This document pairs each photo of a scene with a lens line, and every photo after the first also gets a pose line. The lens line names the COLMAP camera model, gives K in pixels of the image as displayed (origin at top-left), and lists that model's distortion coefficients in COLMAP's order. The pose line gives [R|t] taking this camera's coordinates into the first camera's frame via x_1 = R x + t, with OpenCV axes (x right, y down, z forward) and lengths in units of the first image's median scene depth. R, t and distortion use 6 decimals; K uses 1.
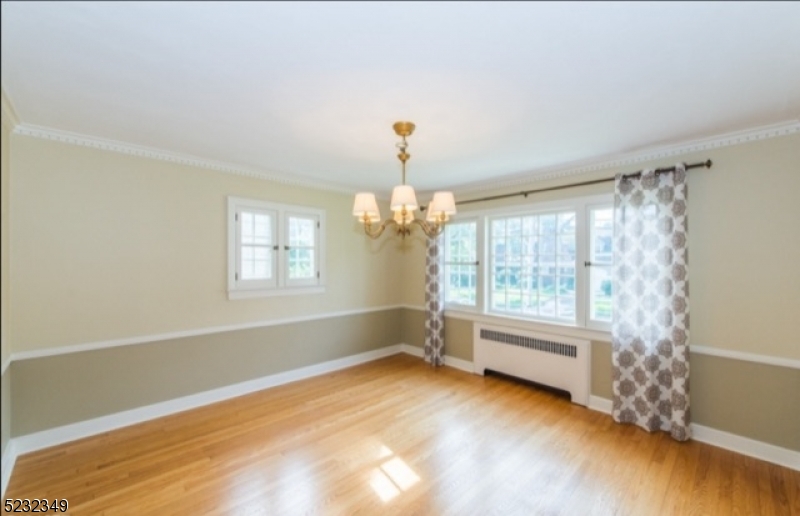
lens RADIAL K [[320.5, 0, 400.8], [0, 320.5, 263.5], [0, 0, 1]] dist [0.013465, -0.000680]
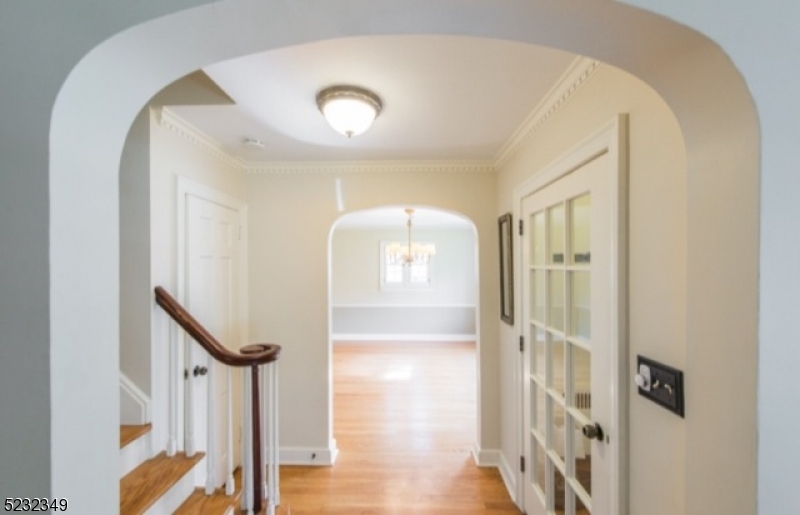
lens RADIAL K [[320.5, 0, 399.3], [0, 320.5, 262.7], [0, 0, 1]] dist [0.013465, -0.000680]
pose [[0.693654, -0.009336, -0.720248, 0.936054], [0.003843, 0.999950, -0.009261, -0.046039], [0.720298, 0.003656, 0.693655, -0.293171]]
